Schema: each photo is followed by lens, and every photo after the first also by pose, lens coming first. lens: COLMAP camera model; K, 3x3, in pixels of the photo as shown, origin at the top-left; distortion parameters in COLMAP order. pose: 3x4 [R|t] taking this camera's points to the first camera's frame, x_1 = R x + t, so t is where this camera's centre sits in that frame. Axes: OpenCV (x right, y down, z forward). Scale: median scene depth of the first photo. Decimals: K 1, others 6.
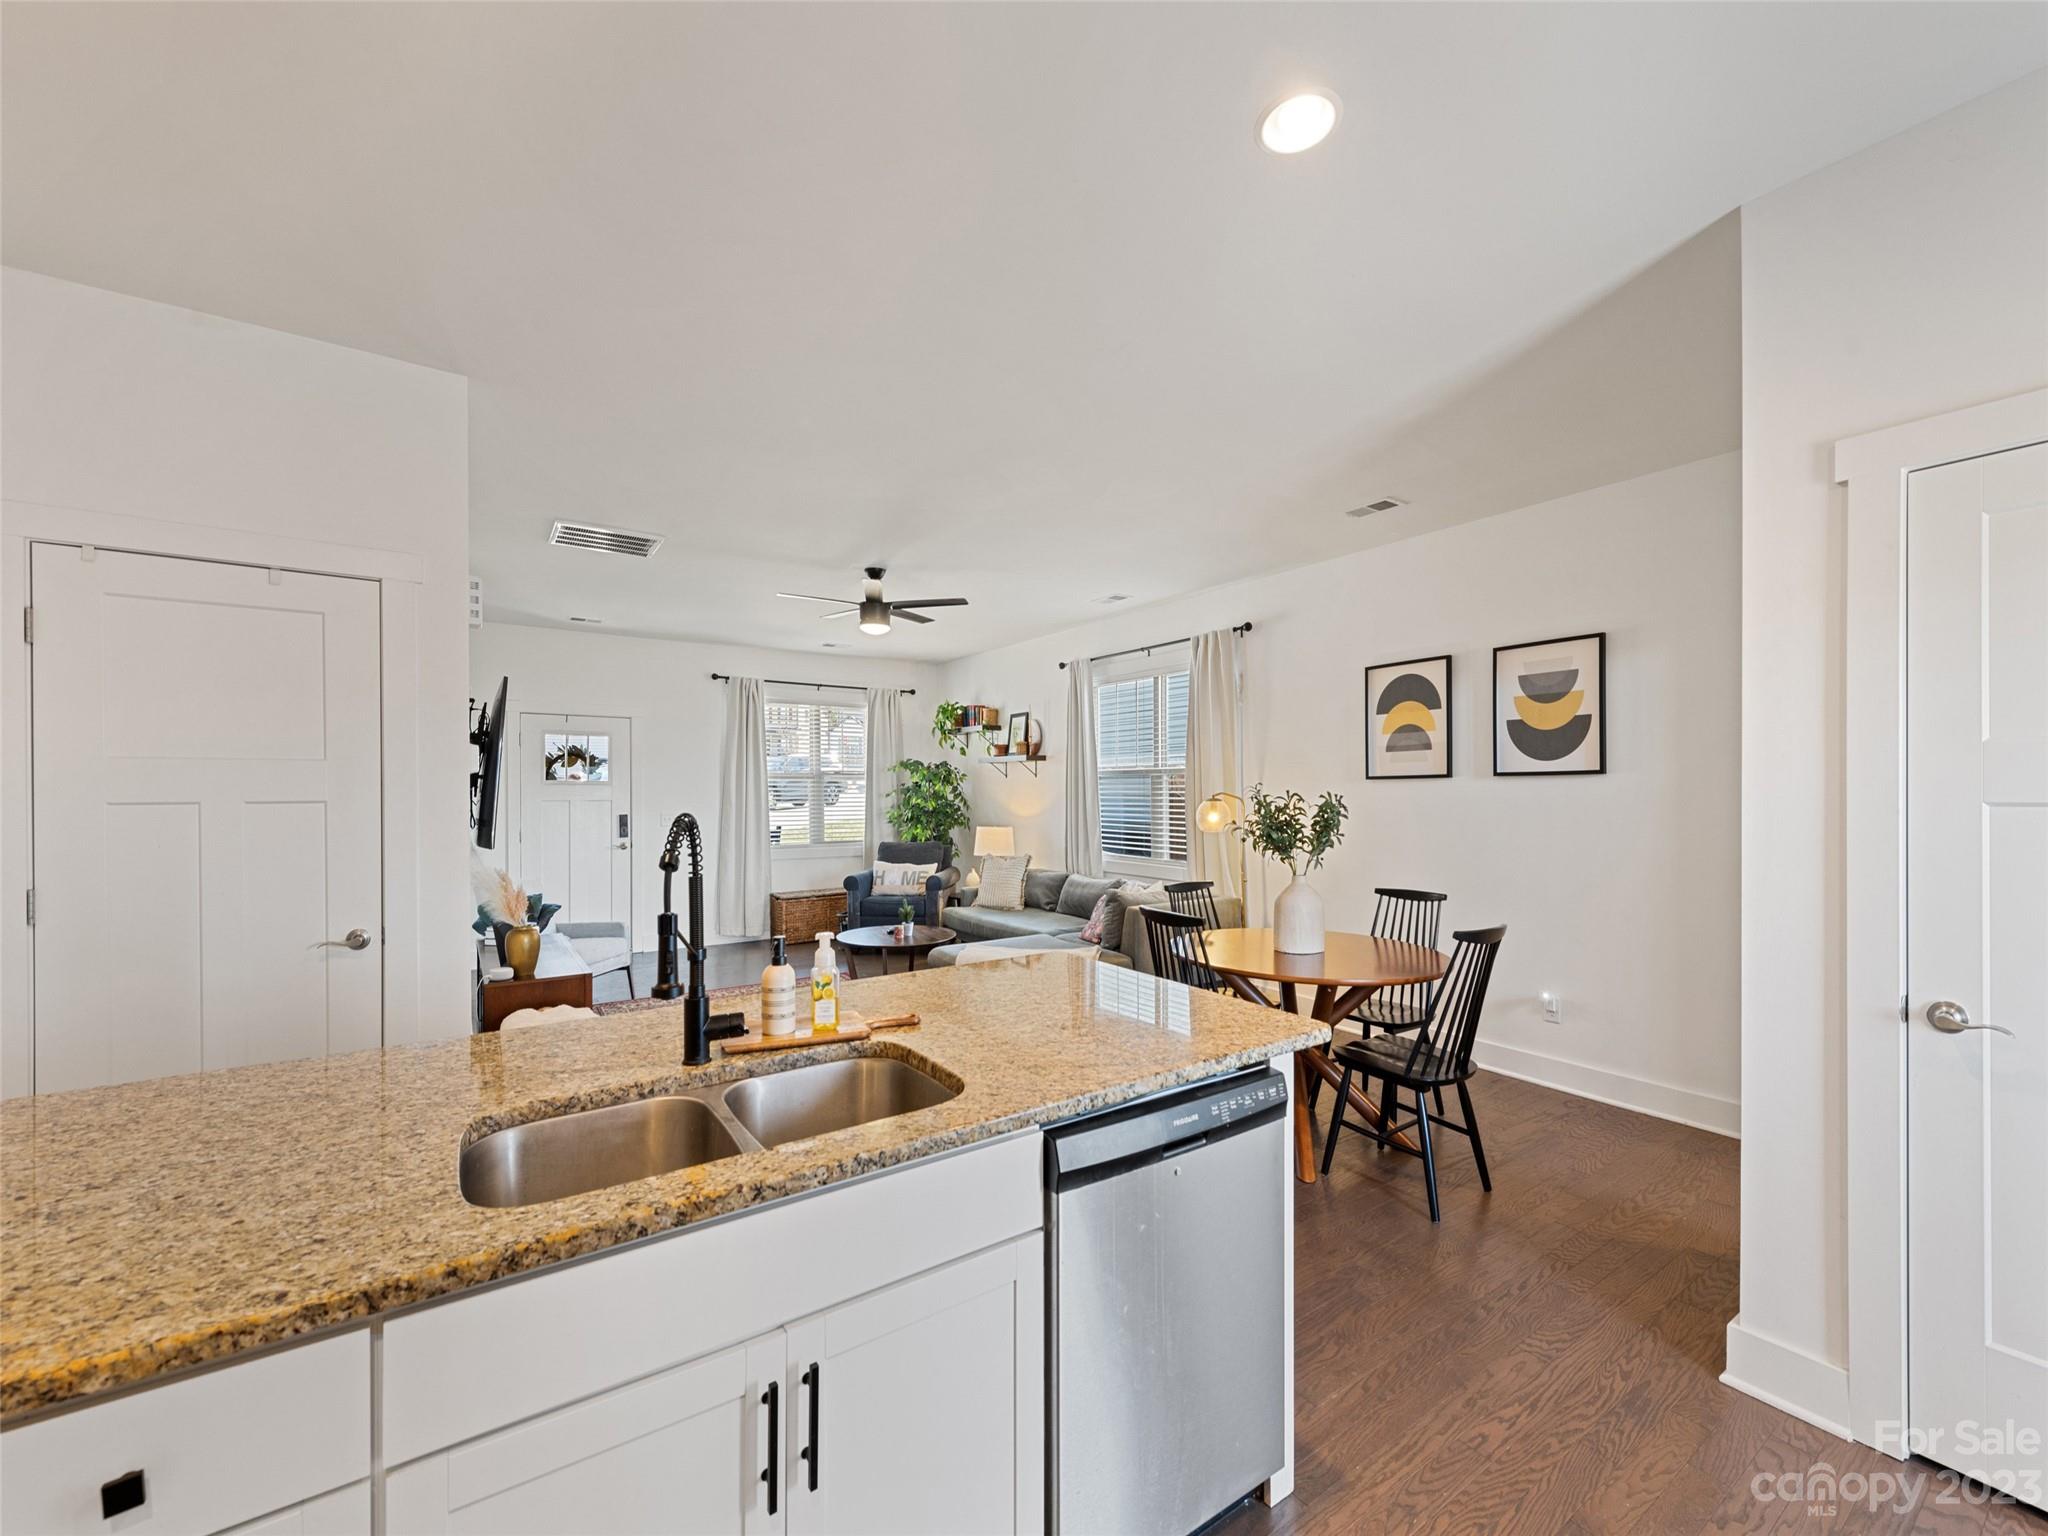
lens RADIAL K [[841.8, 0, 1008.7], [0, 841.8, 780.2], [0, 0, 1]] dist [0.012290, -0.002734]
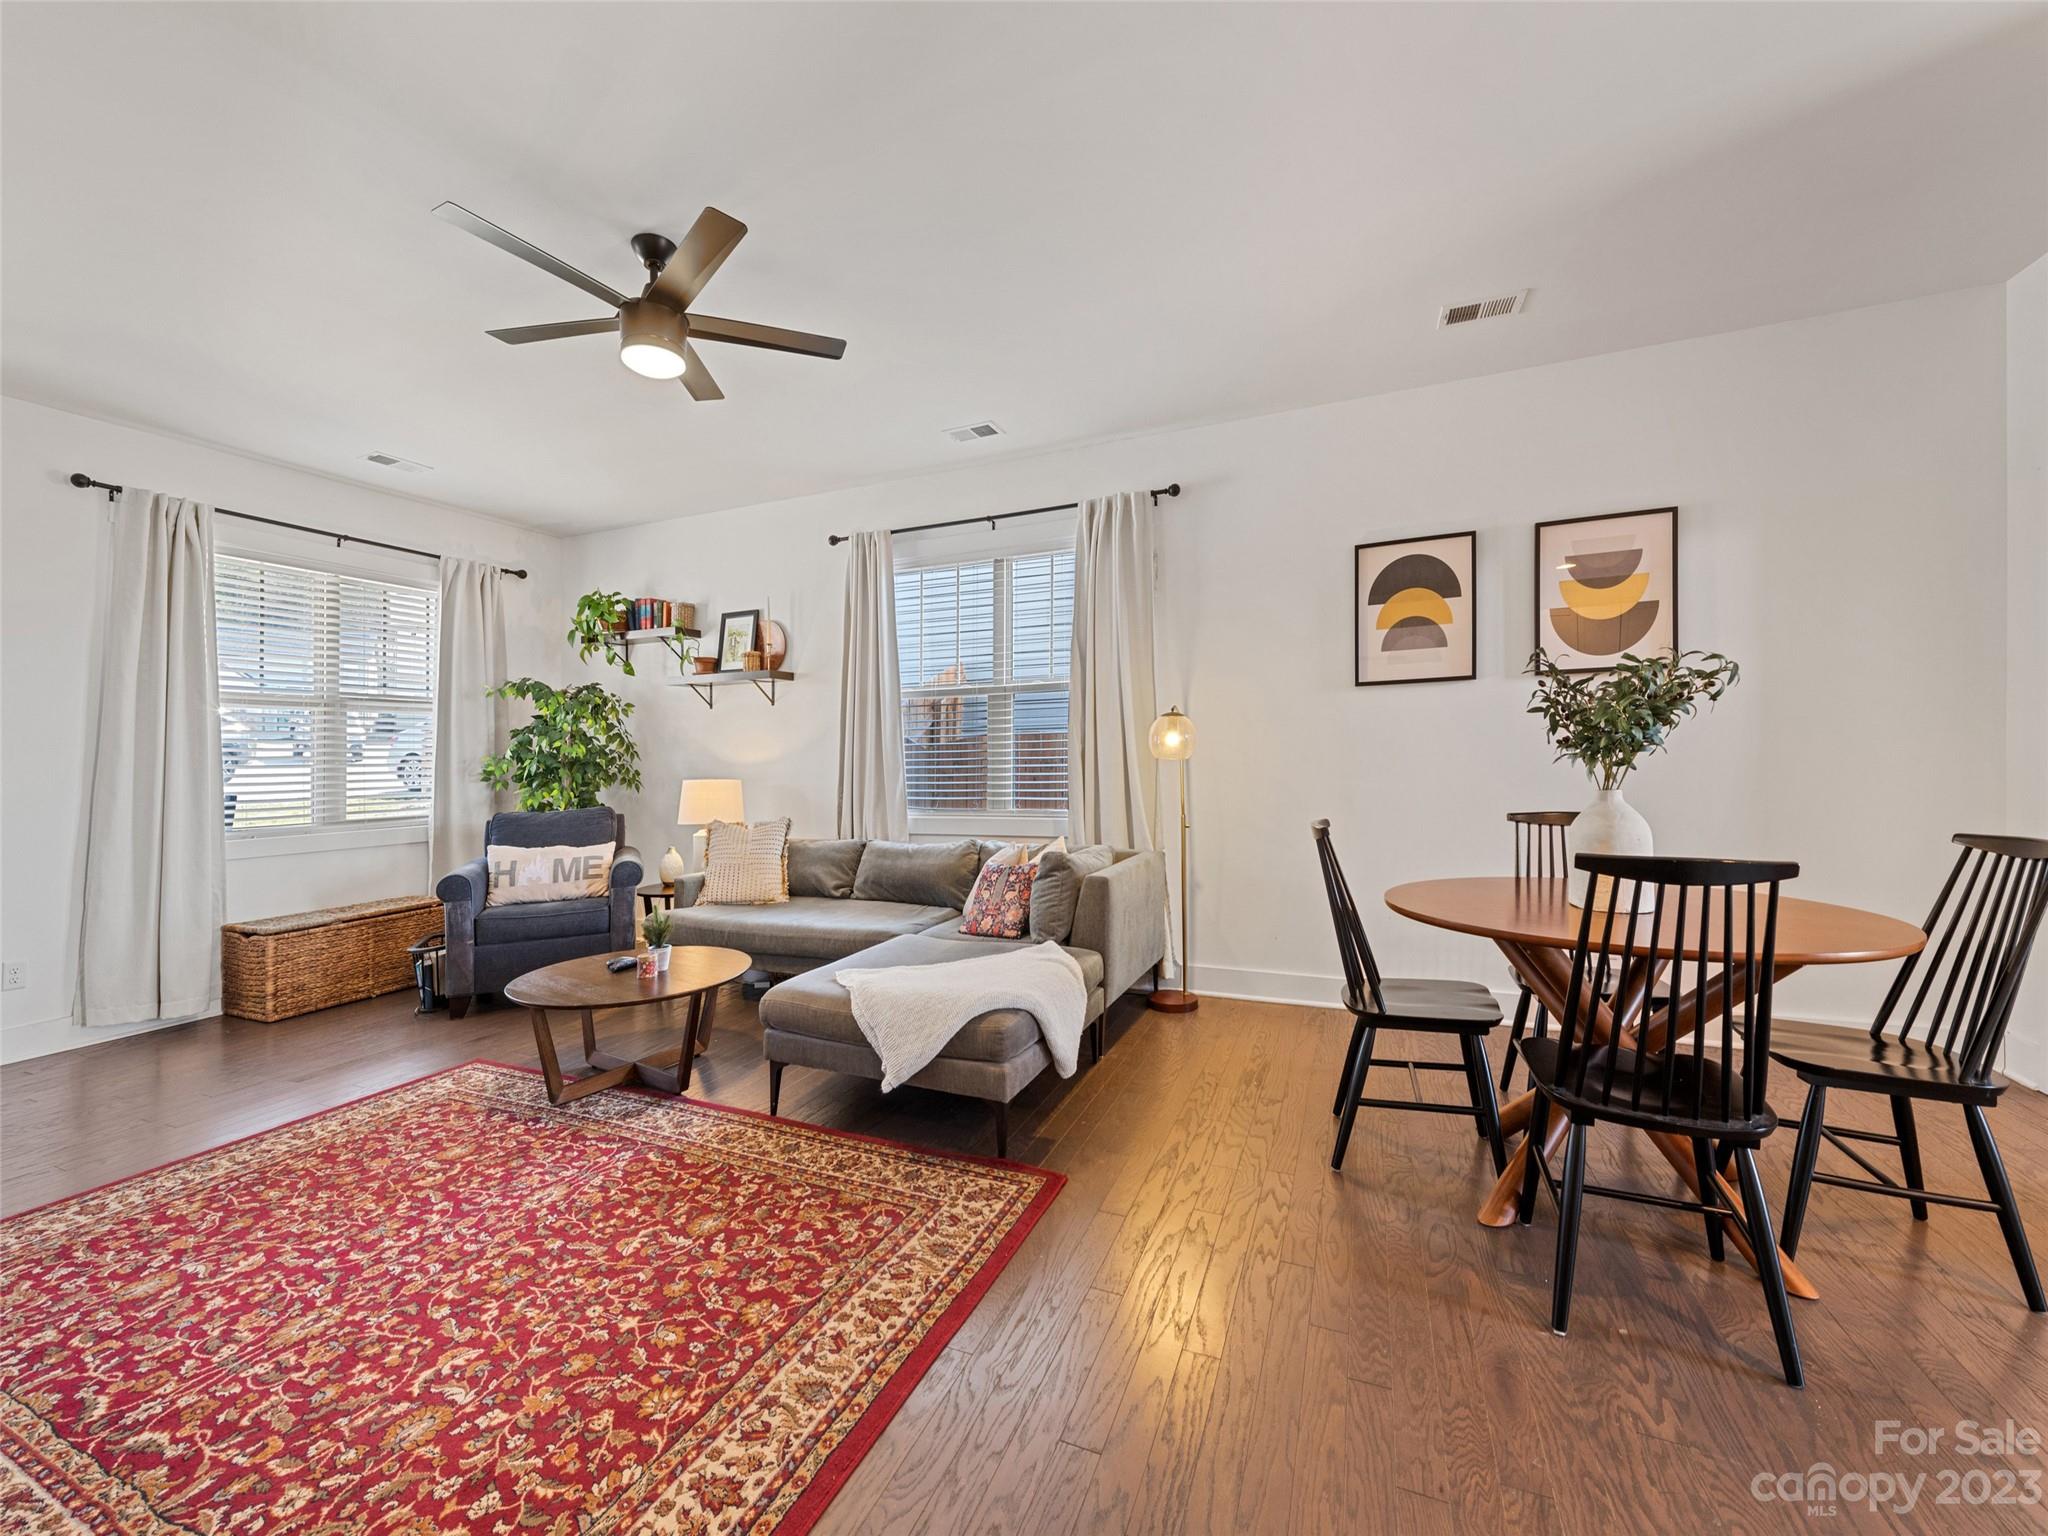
lens RADIAL K [[841.8, 0, 1030.5], [0, 841.8, 733.2], [0, 0, 1]] dist [0.012290, -0.002734]
pose [[0.834190, 0.001000, 0.551476, -0.169835], [0.011360, 0.999755, -0.018996, 0.034603], [-0.551360, 0.022111, 0.833974, 0.316544]]
